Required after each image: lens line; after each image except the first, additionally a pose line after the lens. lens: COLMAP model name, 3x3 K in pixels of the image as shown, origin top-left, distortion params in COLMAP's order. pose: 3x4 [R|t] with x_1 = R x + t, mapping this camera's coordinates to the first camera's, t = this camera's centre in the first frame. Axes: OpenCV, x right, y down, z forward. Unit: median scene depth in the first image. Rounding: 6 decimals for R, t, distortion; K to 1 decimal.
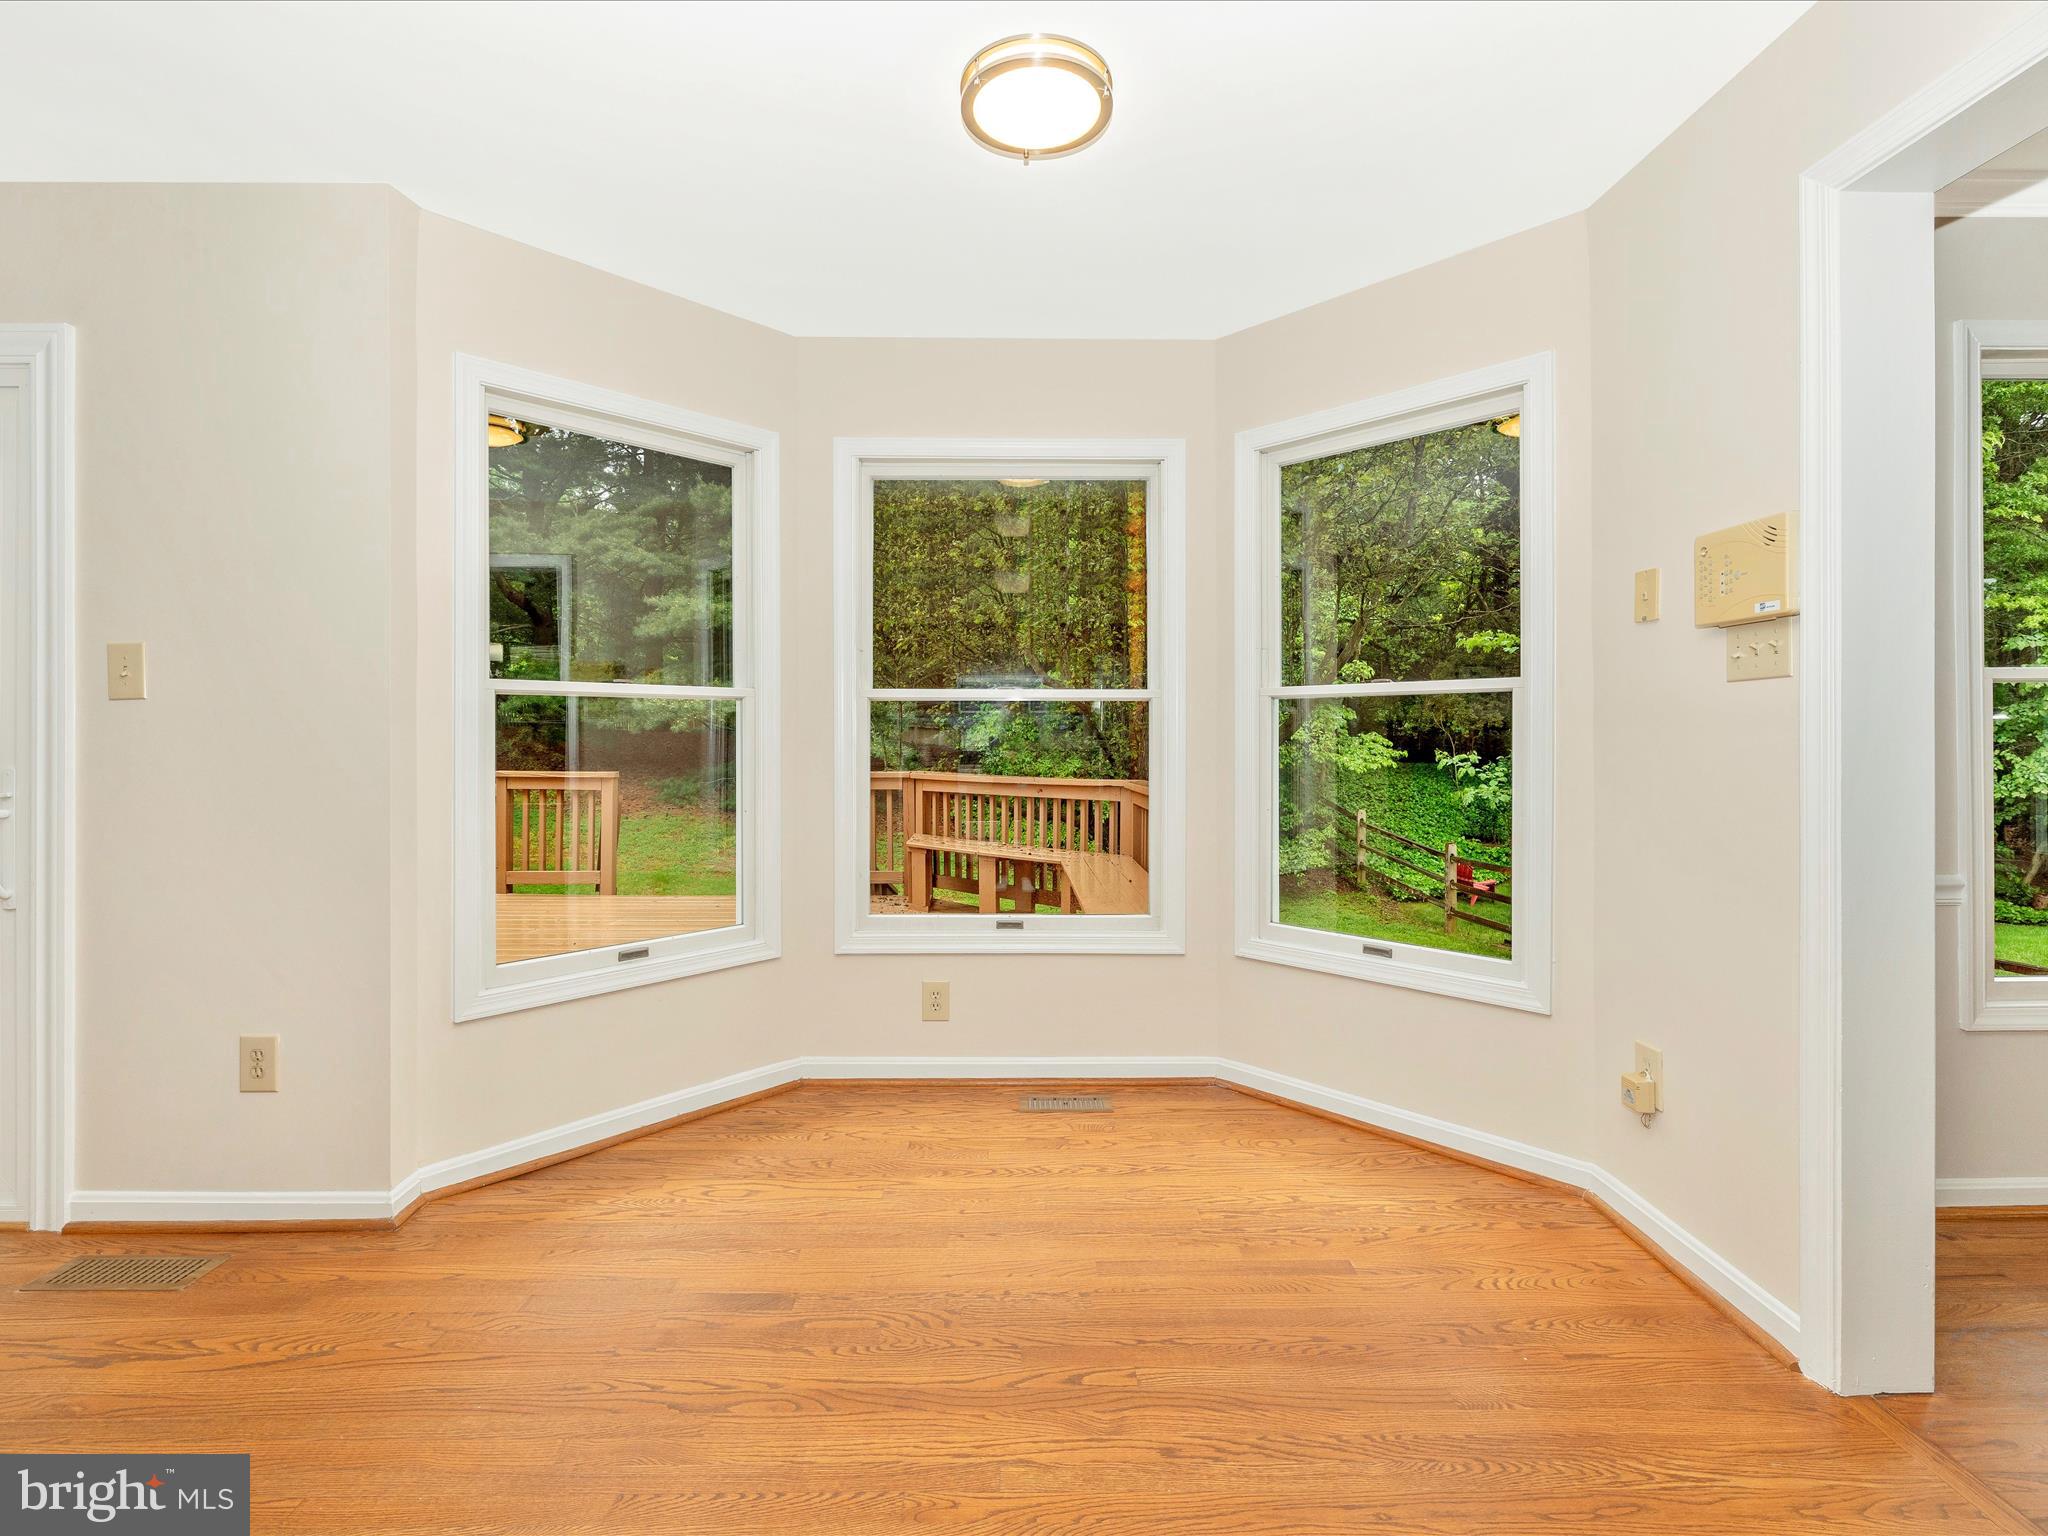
lens RADIAL K [[966.0, 0, 1022.1], [0, 966.0, 743.7], [0, 0, 1]] dist [-0.000280, -0.000294]
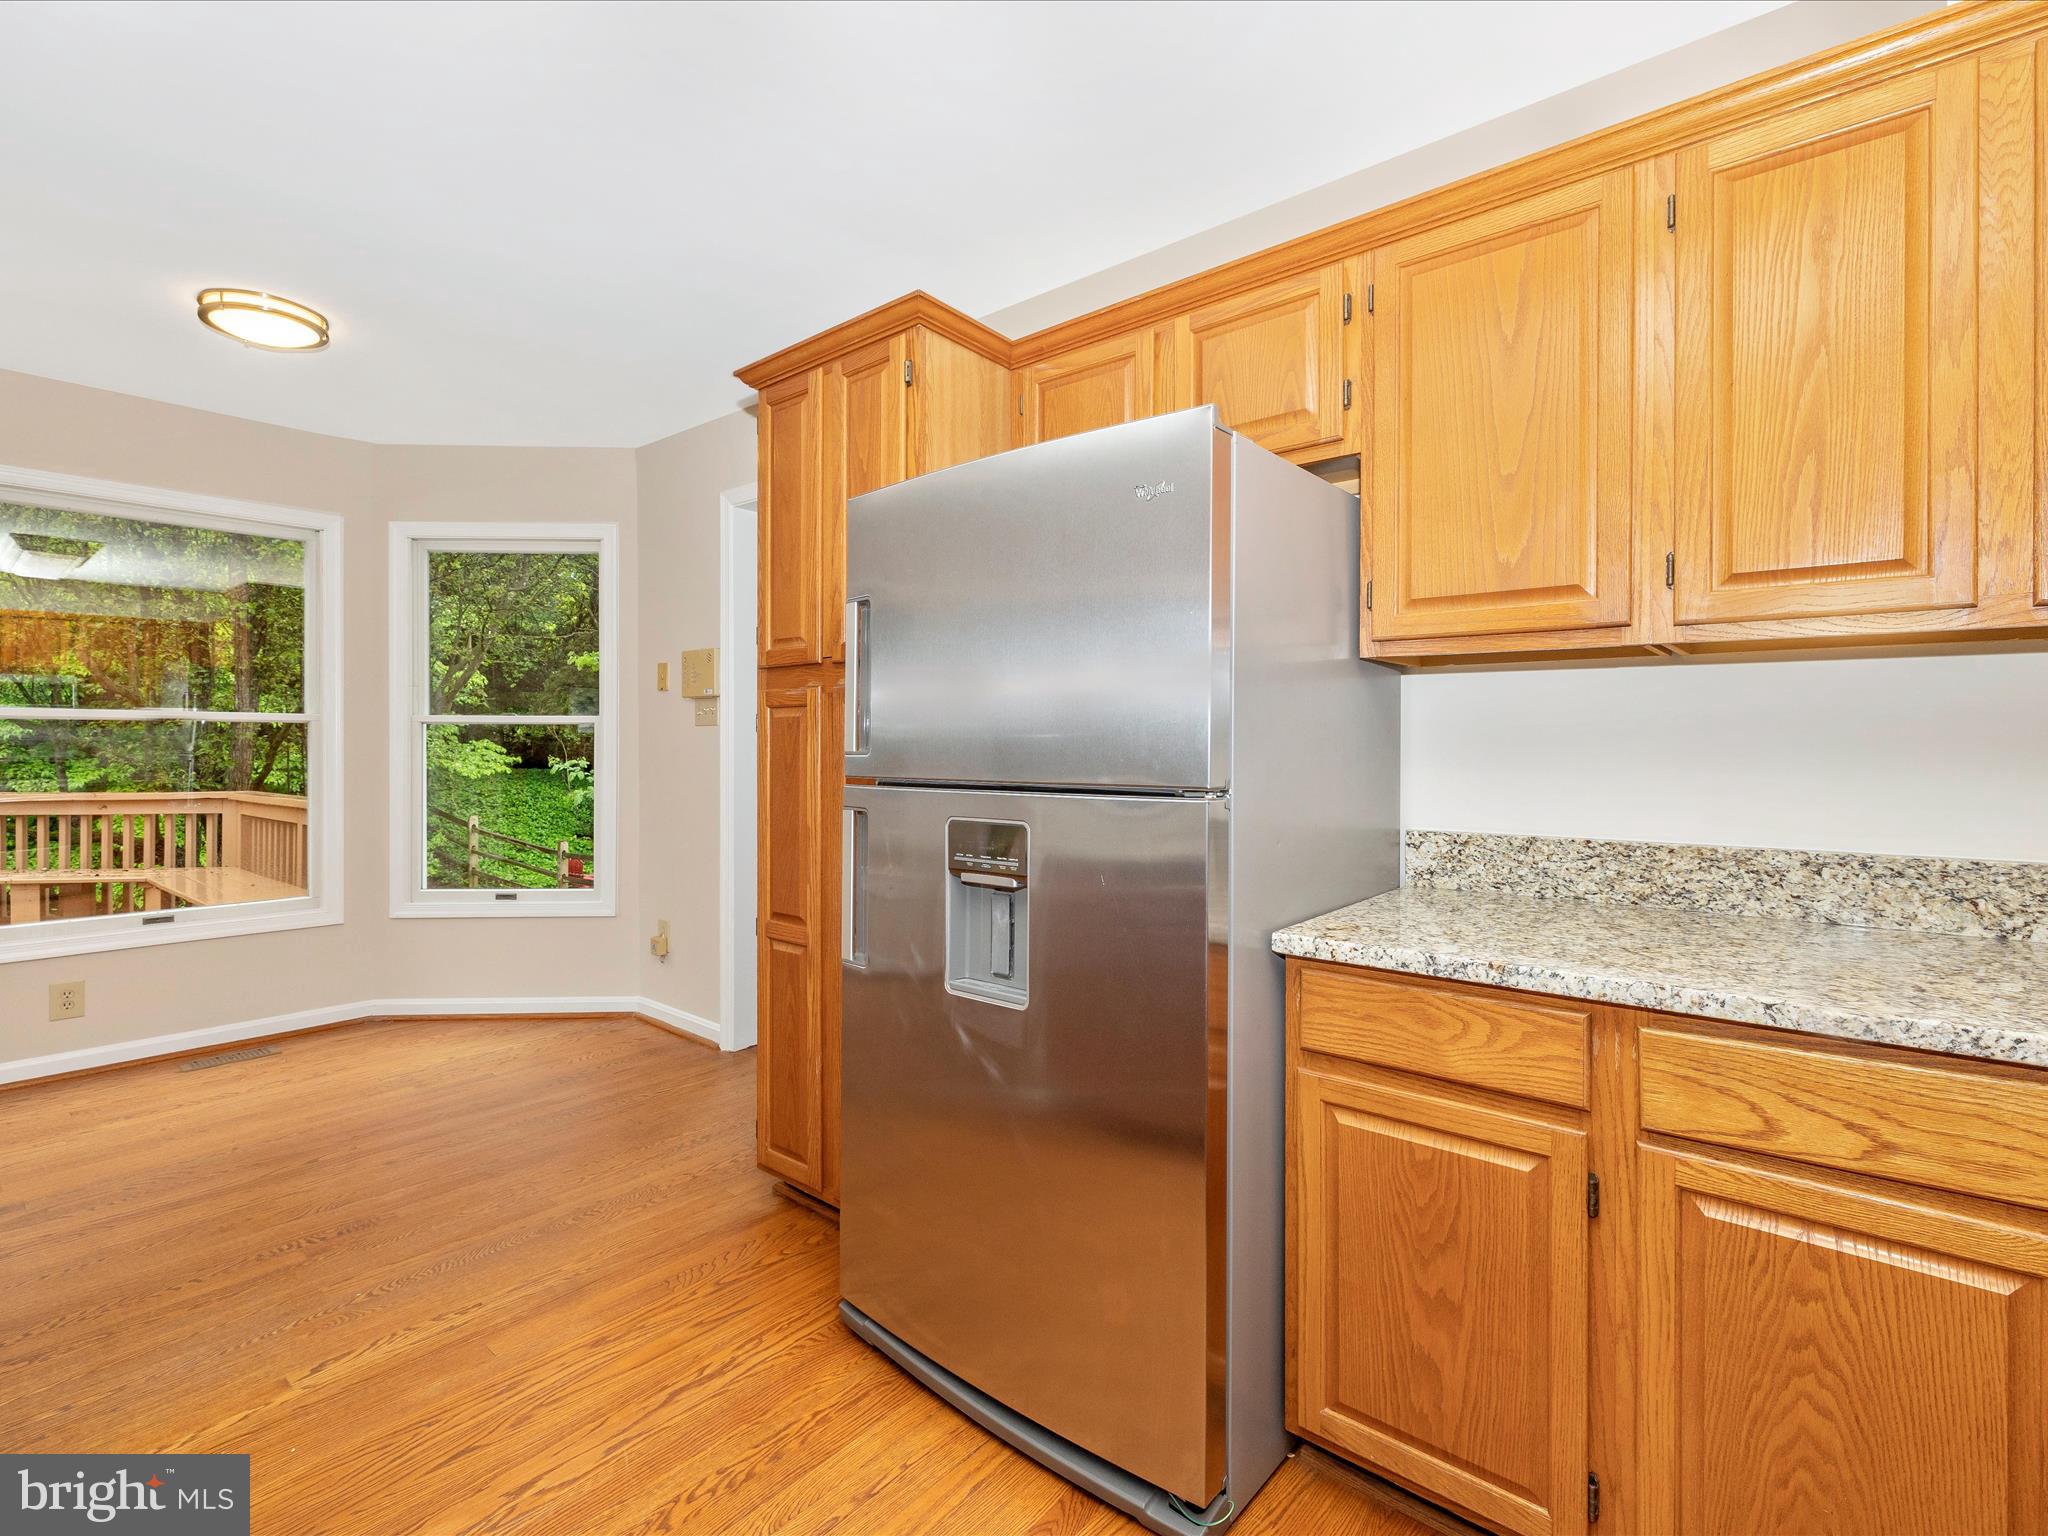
lens RADIAL K [[966.0, 0, 1022.1], [0, 966.0, 743.7], [0, 0, 1]] dist [-0.000280, -0.000294]
pose [[0.652712, 0.001328, 0.757605, -0.228079], [0.002178, 0.999991, -0.003629, -0.012117], [-0.757603, 0.004019, 0.652704, -0.543343]]
